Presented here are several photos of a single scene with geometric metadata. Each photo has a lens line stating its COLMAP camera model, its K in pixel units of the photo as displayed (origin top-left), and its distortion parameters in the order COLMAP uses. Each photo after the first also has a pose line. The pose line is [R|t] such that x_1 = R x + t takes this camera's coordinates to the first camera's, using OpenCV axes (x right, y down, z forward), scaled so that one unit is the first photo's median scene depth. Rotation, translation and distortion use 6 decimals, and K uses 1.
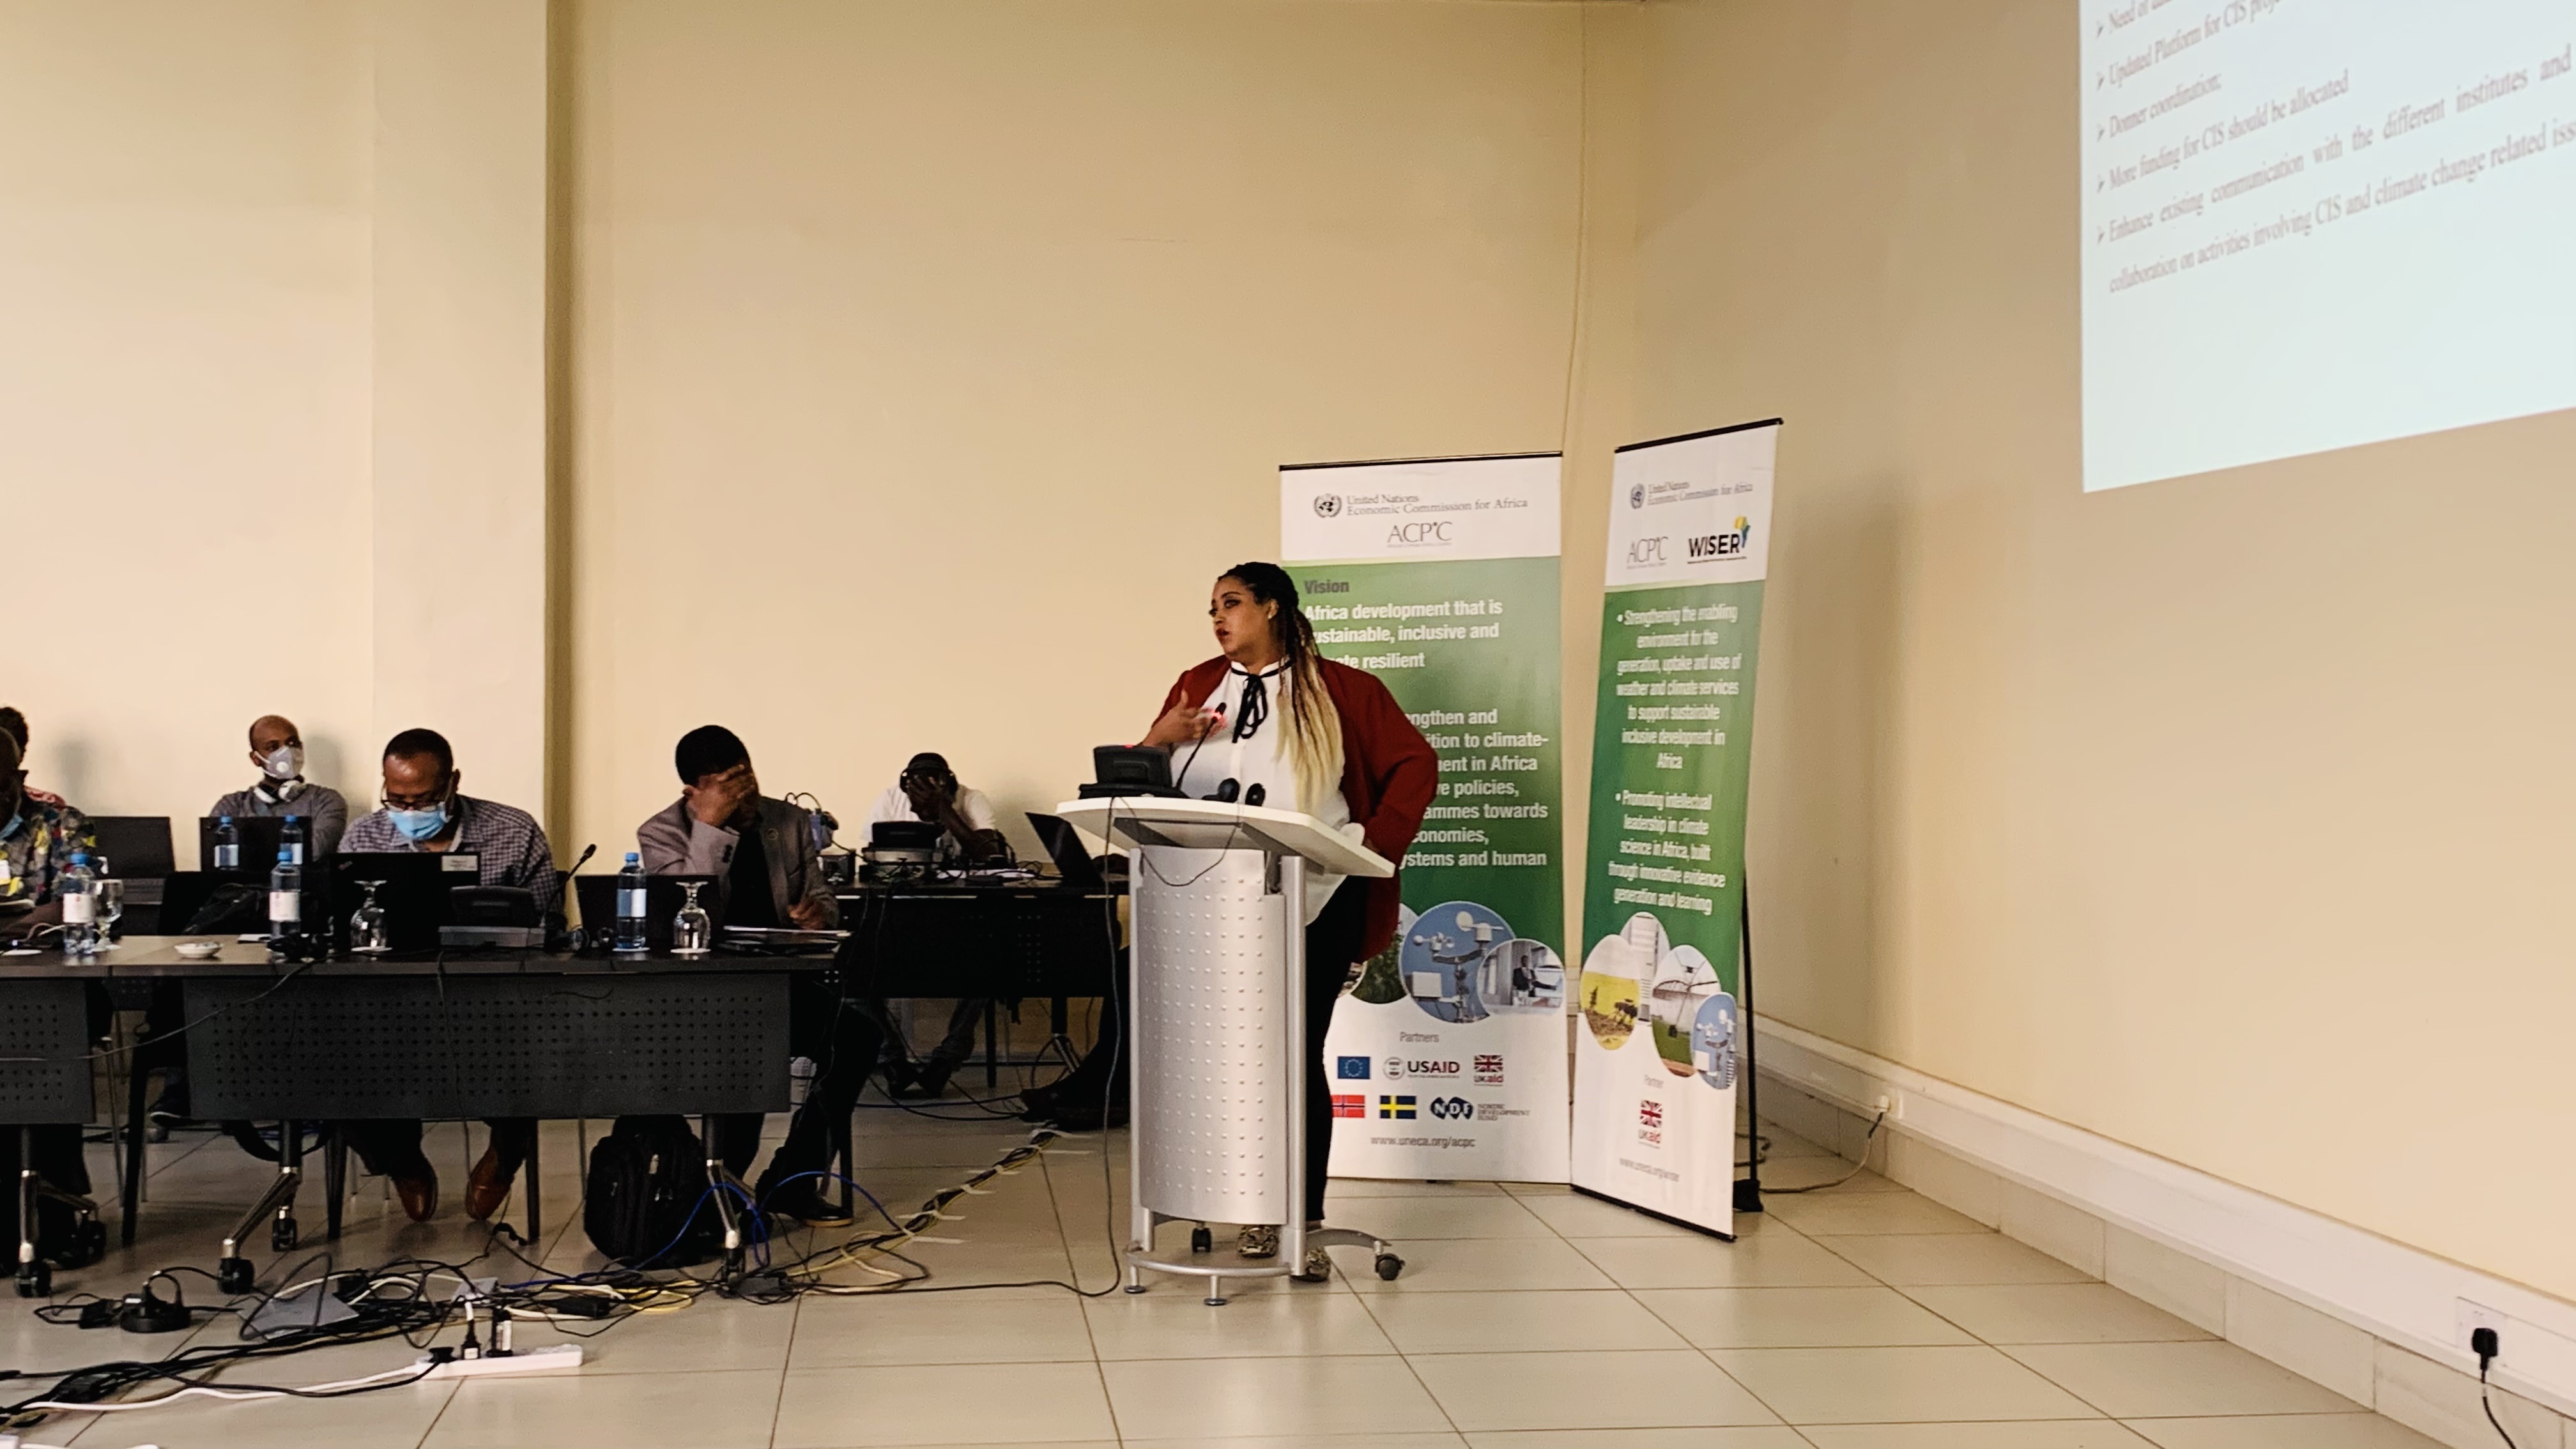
lens RADIAL K [[2823.2, 0, 1288.3], [0, 2823.2, 684.5], [0, 0, 1]] dist [0.149605, -0.429528]
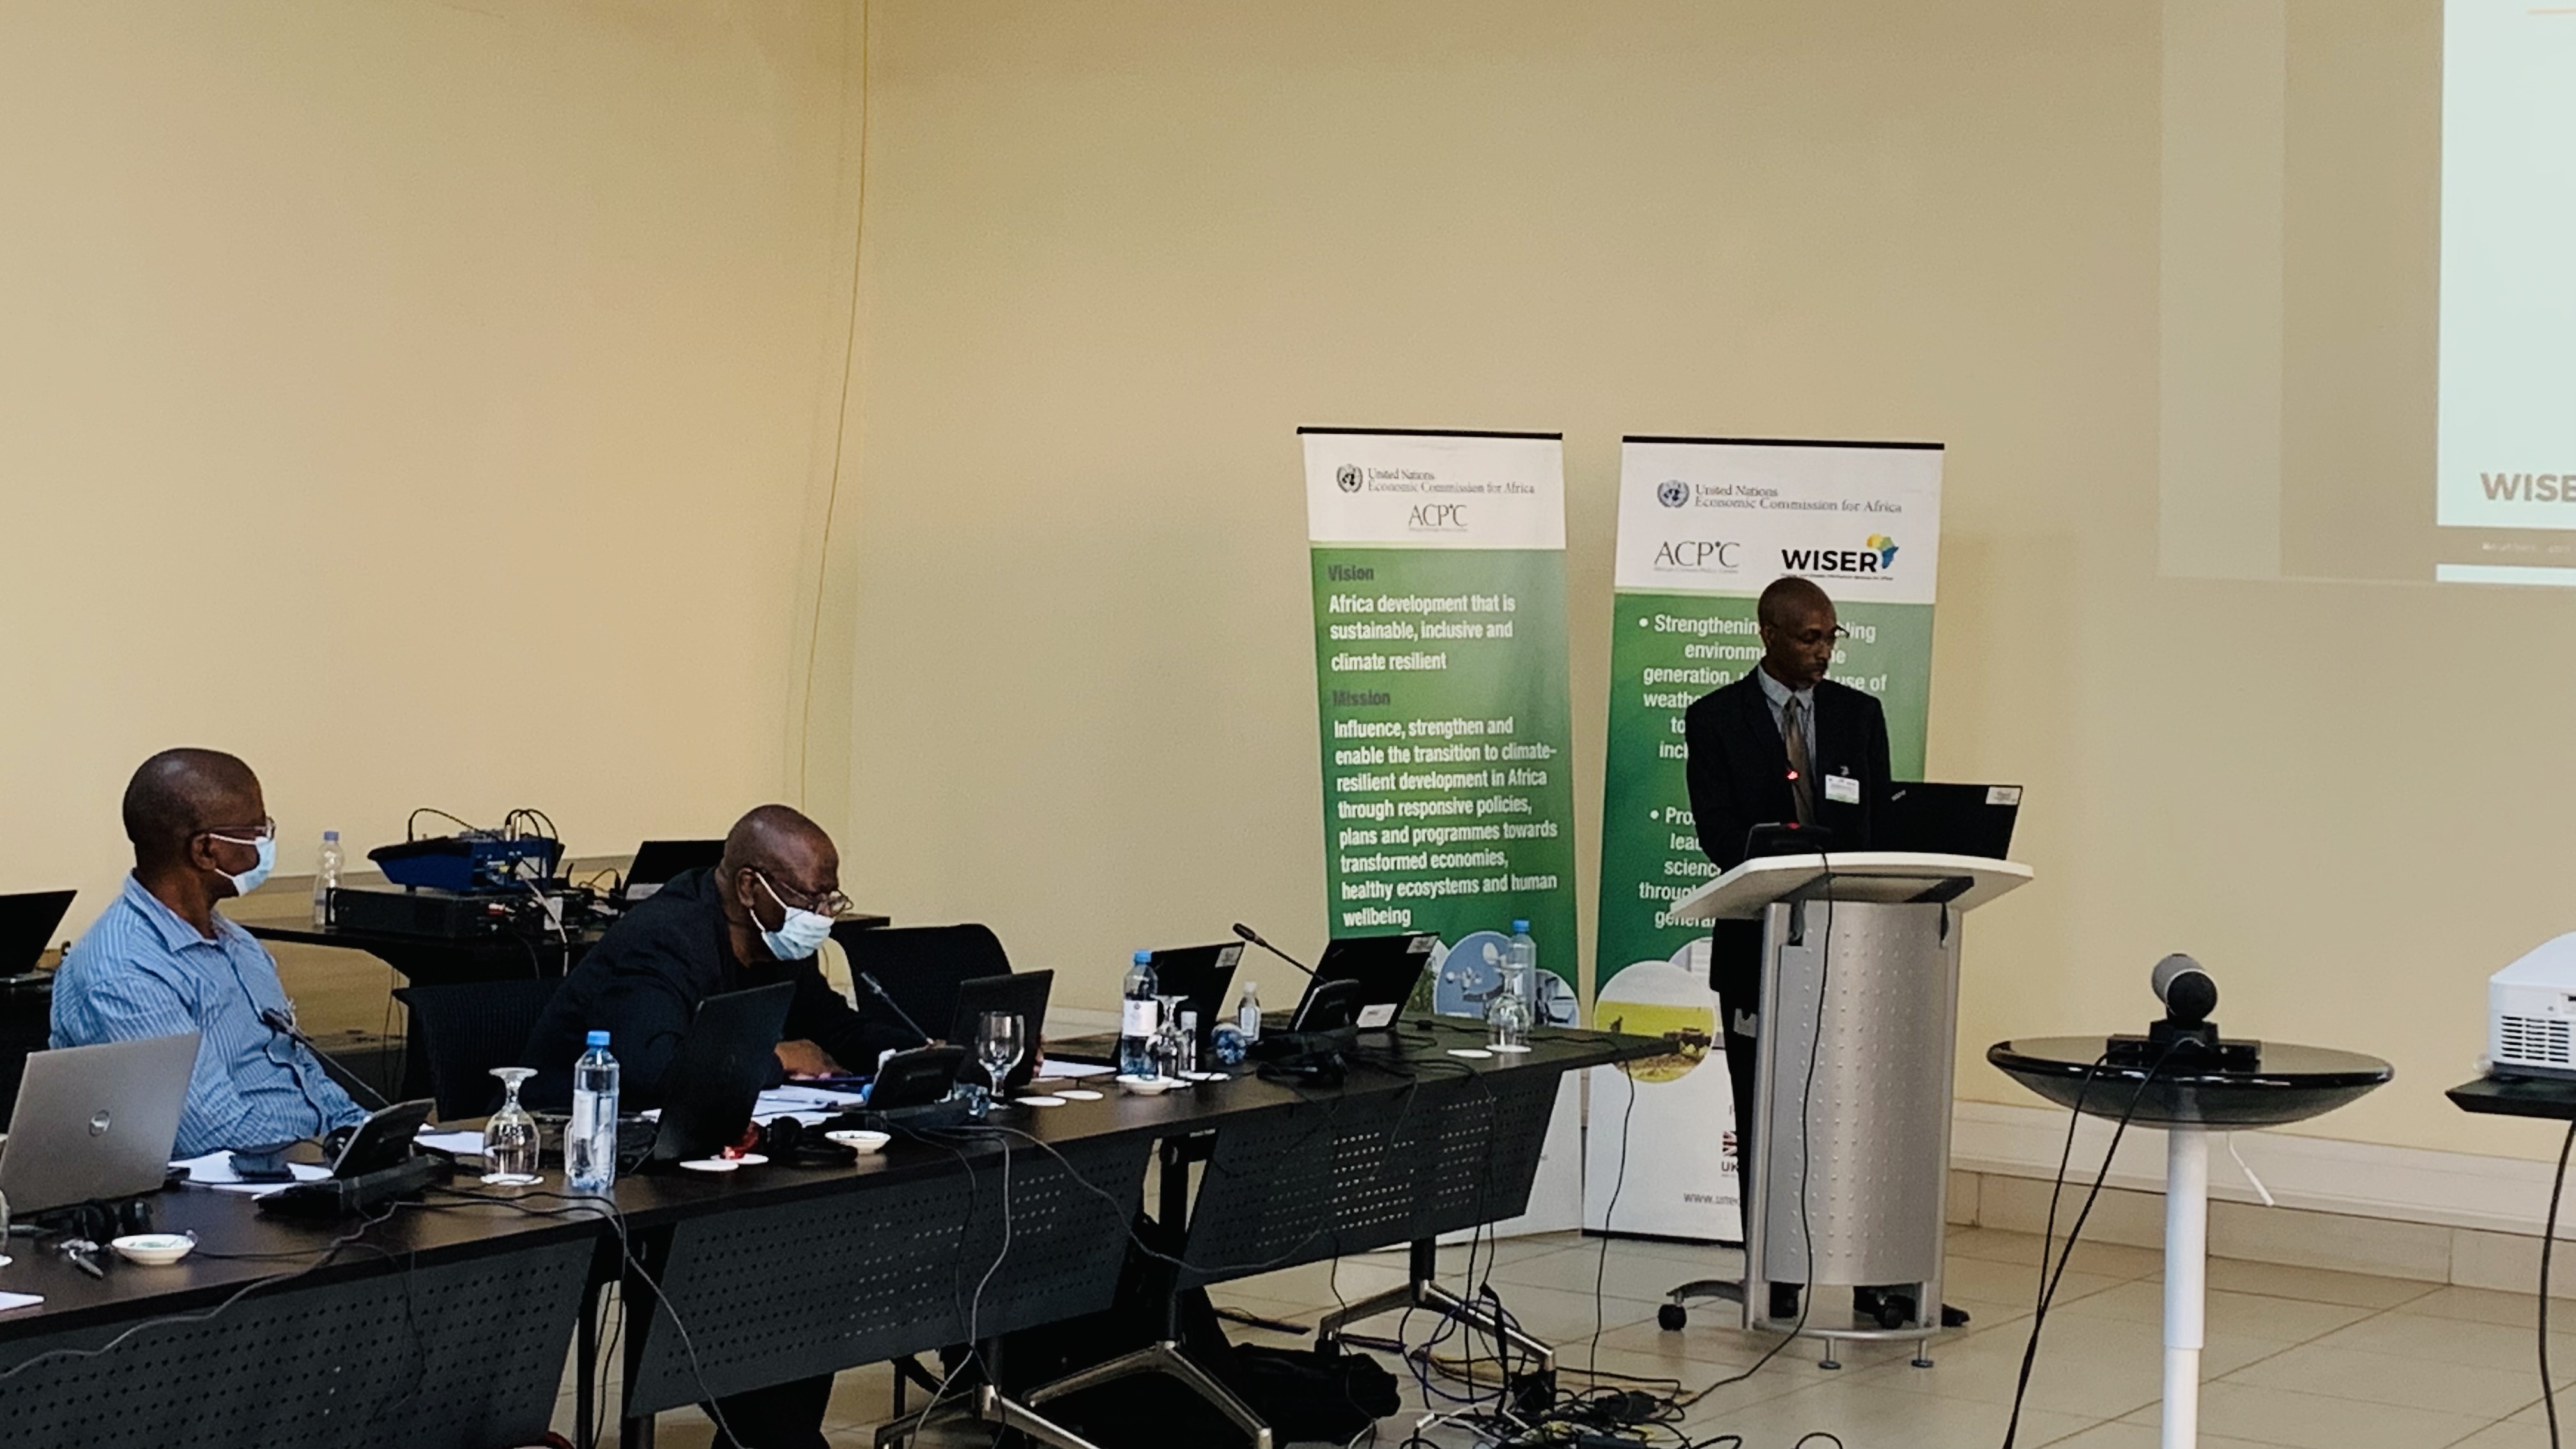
lens RADIAL K [[4471.7, 0, 1262.3], [0, 4471.7, 692.4], [0, 0, 1]] dist [0.195031, -0.488095]
pose [[0.619121, -0.003250, 0.785289, -1.098697], [-0.043147, 0.998340, 0.038149, -0.050382], [-0.784110, -0.057501, 0.617953, 0.180745]]
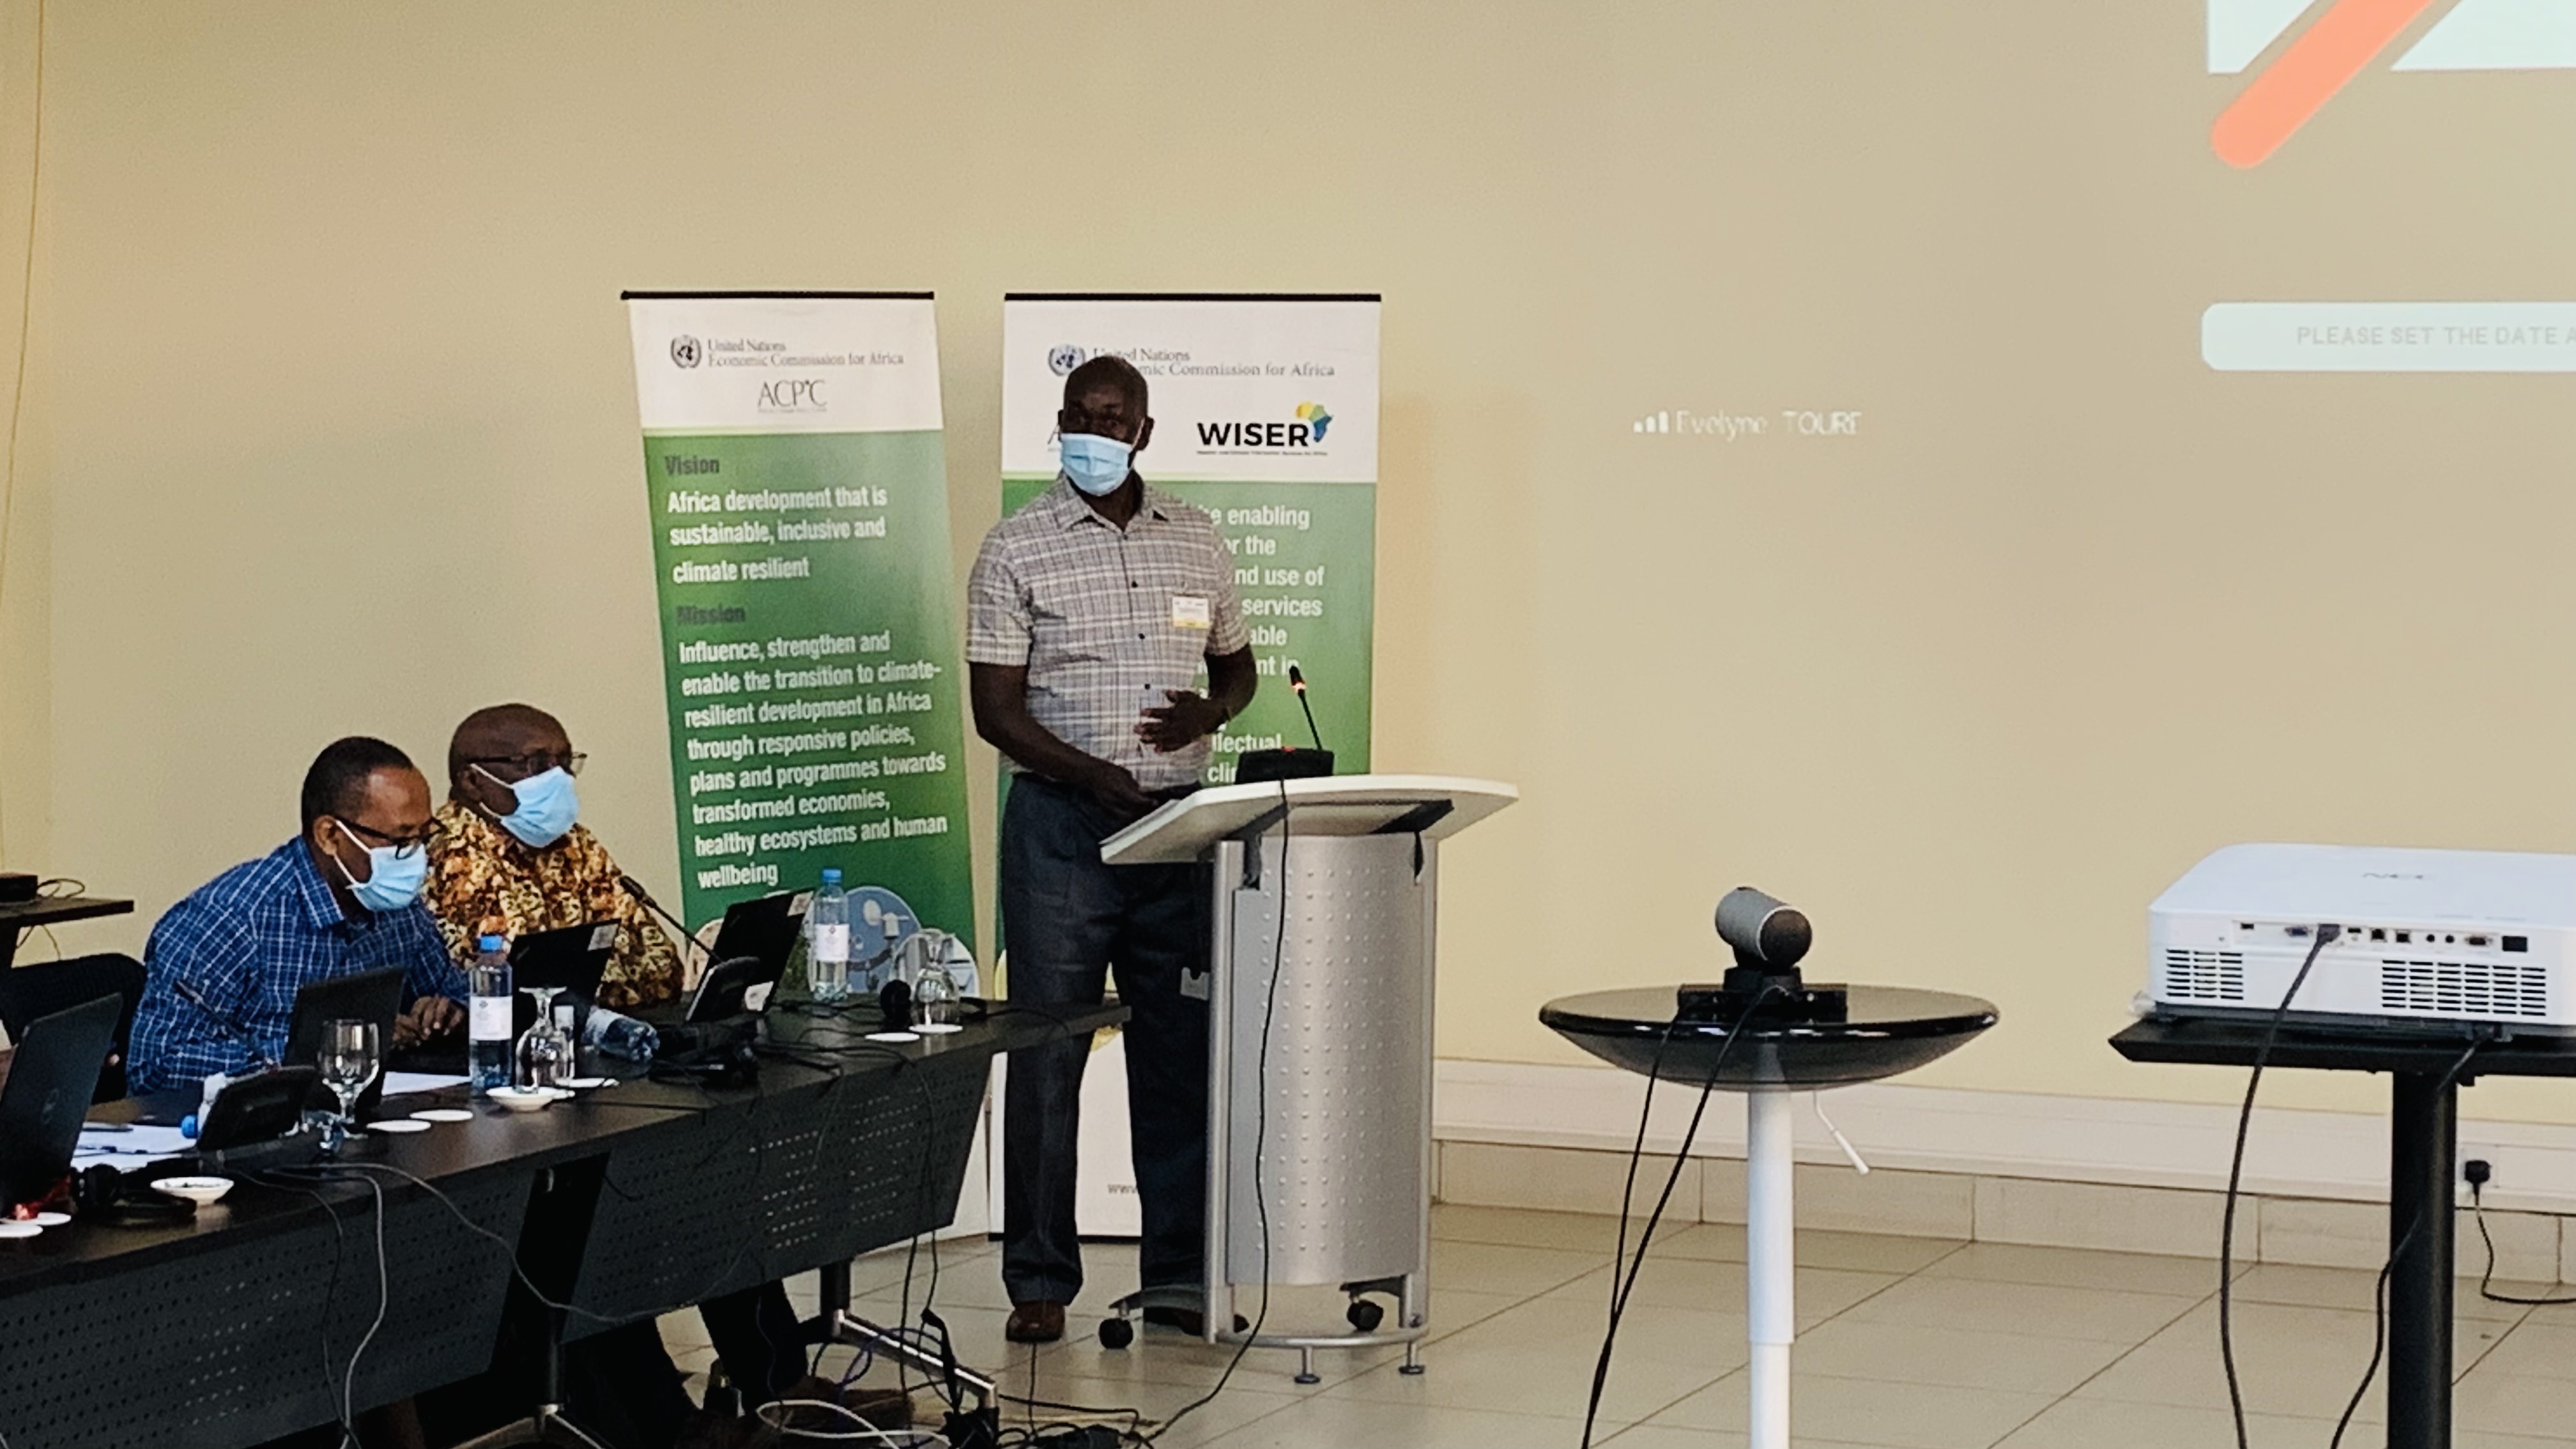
lens RADIAL K [[5237.3, 0, 1283.3], [0, 5237.3, 673.0], [0, 0, 1]] dist [0.159411, 0.283482]
pose [[0.489262, -0.036376, 0.871378, -1.102476], [-0.015599, 0.998605, 0.050446, -0.052820], [-0.871997, -0.038274, 0.488012, 0.220802]]
